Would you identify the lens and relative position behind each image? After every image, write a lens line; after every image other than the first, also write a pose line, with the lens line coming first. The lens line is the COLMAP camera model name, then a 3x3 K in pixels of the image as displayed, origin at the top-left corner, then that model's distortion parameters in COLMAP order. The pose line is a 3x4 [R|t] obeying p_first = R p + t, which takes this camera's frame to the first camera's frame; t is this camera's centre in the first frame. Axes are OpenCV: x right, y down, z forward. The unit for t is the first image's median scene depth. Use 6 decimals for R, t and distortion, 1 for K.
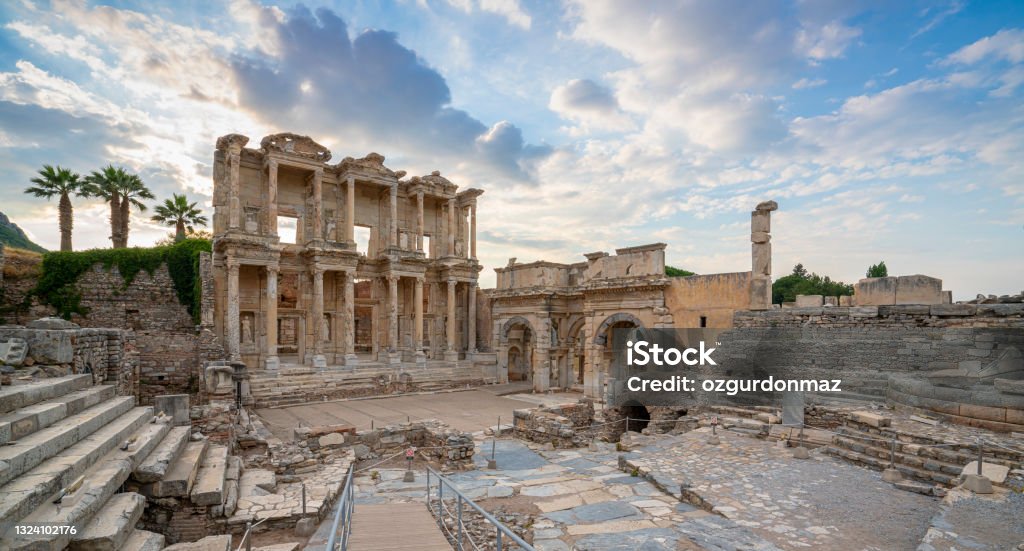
lens RADIAL K [[500.8, 0, 512.6], [0, 500.8, 341.1], [0, 0, 1]] dist [-0.057369, 0.000116]
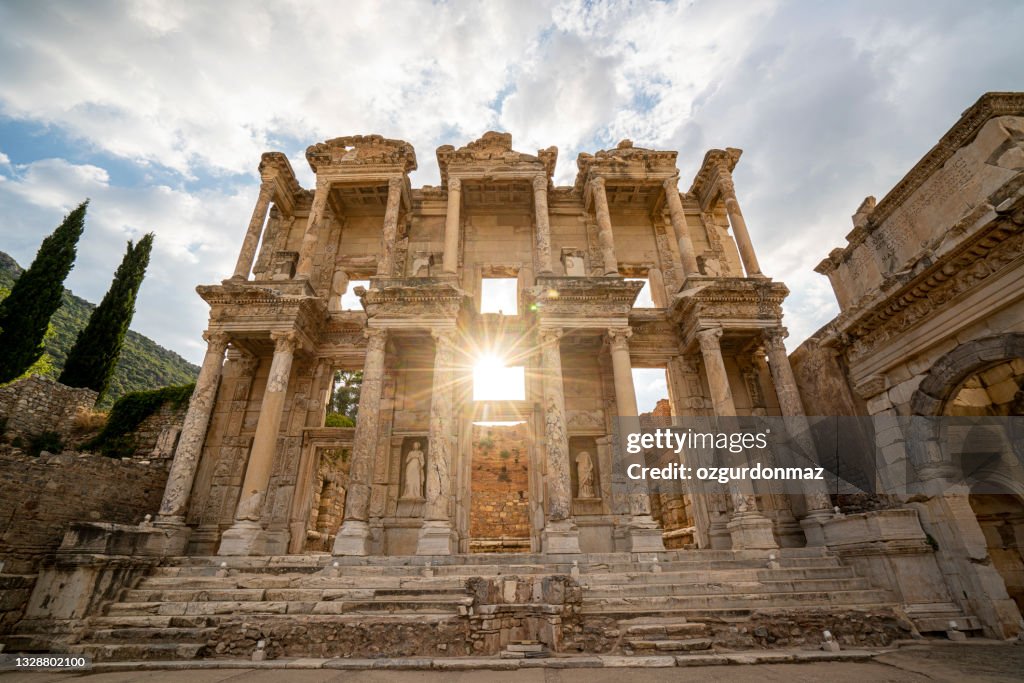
lens RADIAL K [[461.0, 0, 512.0], [0, 461.0, 341.5], [0, 0, 1]] dist [-0.029145, 0.000499]
pose [[0.766191, -0.301350, -0.567573, -0.036985], [-0.000350, 0.883032, -0.469313, 0.062724], [0.642613, 0.359783, 0.676465, 0.683243]]
